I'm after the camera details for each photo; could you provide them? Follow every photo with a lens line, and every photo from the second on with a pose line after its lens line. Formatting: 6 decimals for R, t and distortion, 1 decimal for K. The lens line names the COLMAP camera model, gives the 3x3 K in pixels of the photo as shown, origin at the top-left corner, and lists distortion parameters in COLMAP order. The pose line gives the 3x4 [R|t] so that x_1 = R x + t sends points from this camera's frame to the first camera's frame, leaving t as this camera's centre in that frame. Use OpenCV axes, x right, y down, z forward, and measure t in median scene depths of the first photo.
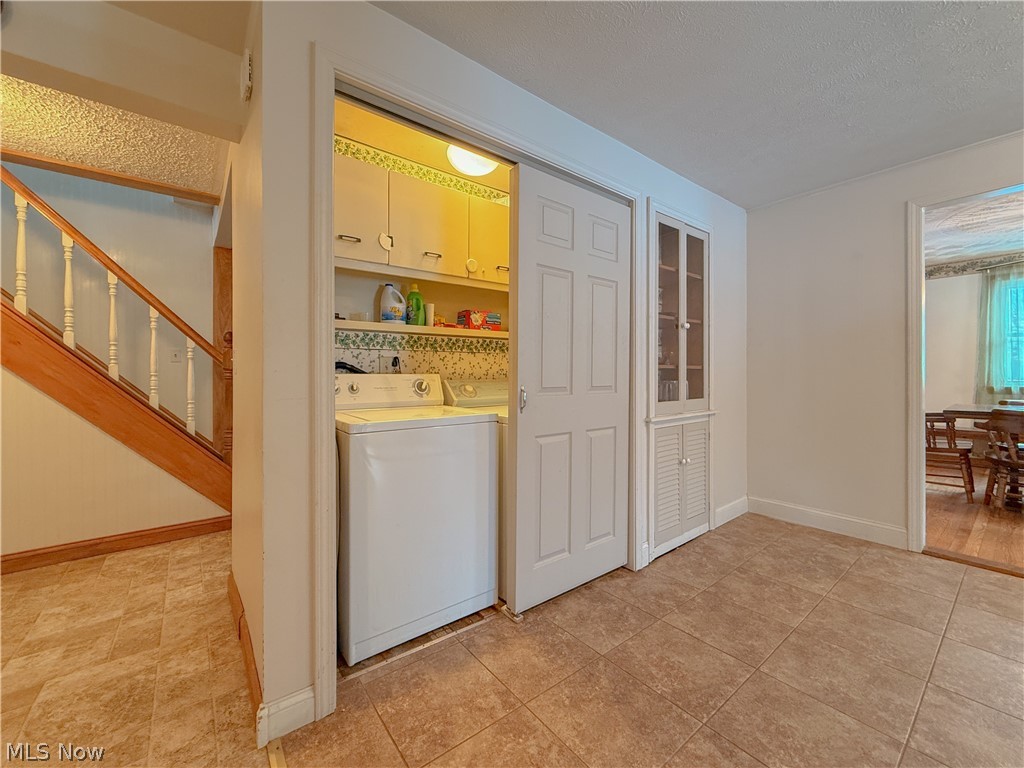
lens RADIAL K [[411.3, 0, 509.1], [0, 411.3, 371.9], [0, 0, 1]] dist [-0.001199, 0.000577]
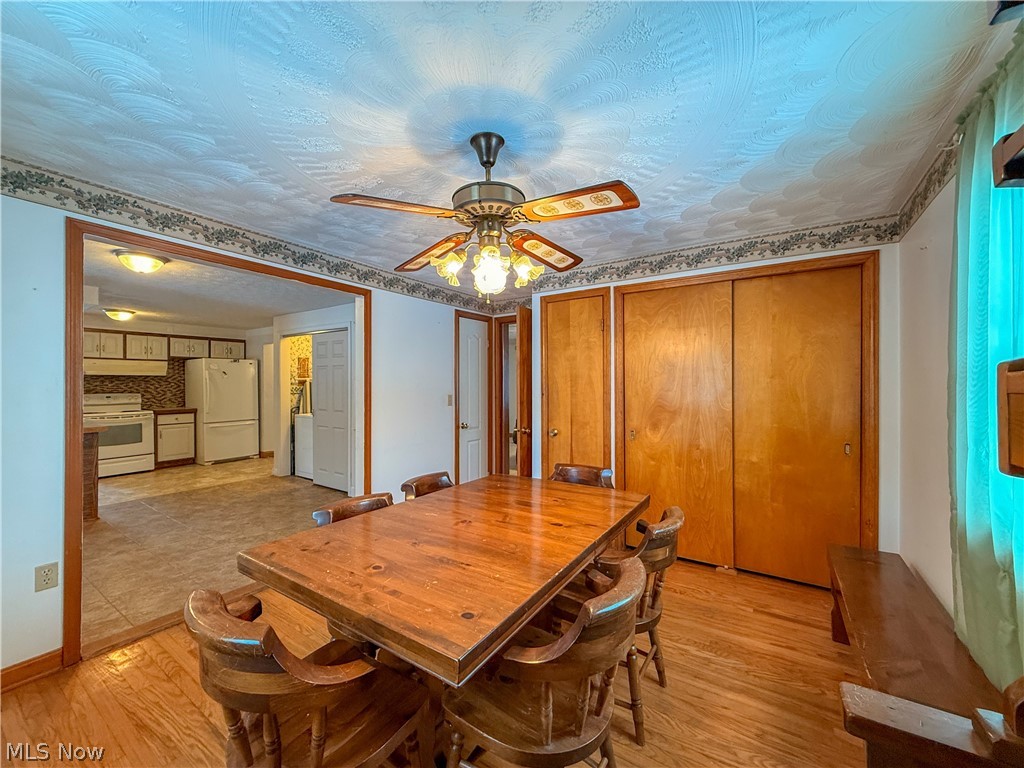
lens RADIAL K [[411.3, 0, 515.5], [0, 411.3, 377.9], [0, 0, 1]] dist [-0.001199, 0.000577]
pose [[0.318057, -0.010019, -0.948018, 2.621625], [0.002936, 0.999950, -0.009583, -0.119120], [0.948067, 0.000265, 0.318071, 1.120524]]
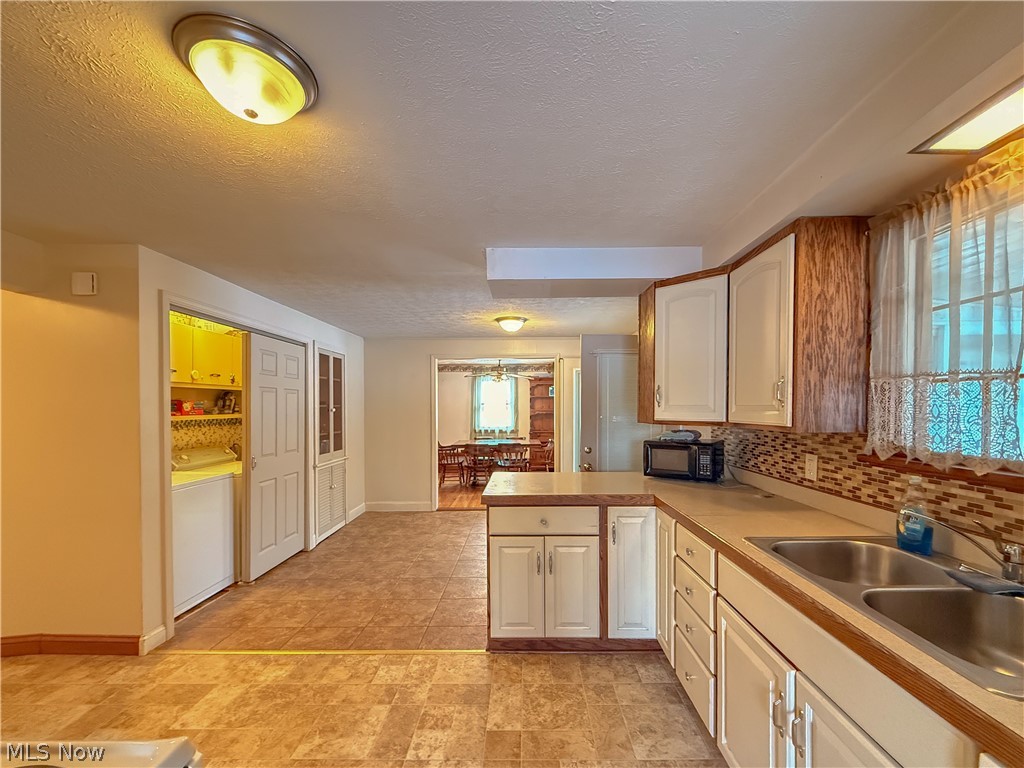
lens RADIAL K [[411.3, 0, 518.2], [0, 411.3, 413.2], [0, 0, 1]] dist [-0.001199, 0.000577]
pose [[0.626007, -0.010548, 0.779746, -0.506984], [-0.000089, 0.999908, 0.013597, -0.137939], [-0.779818, -0.008582, 0.625948, -0.815880]]
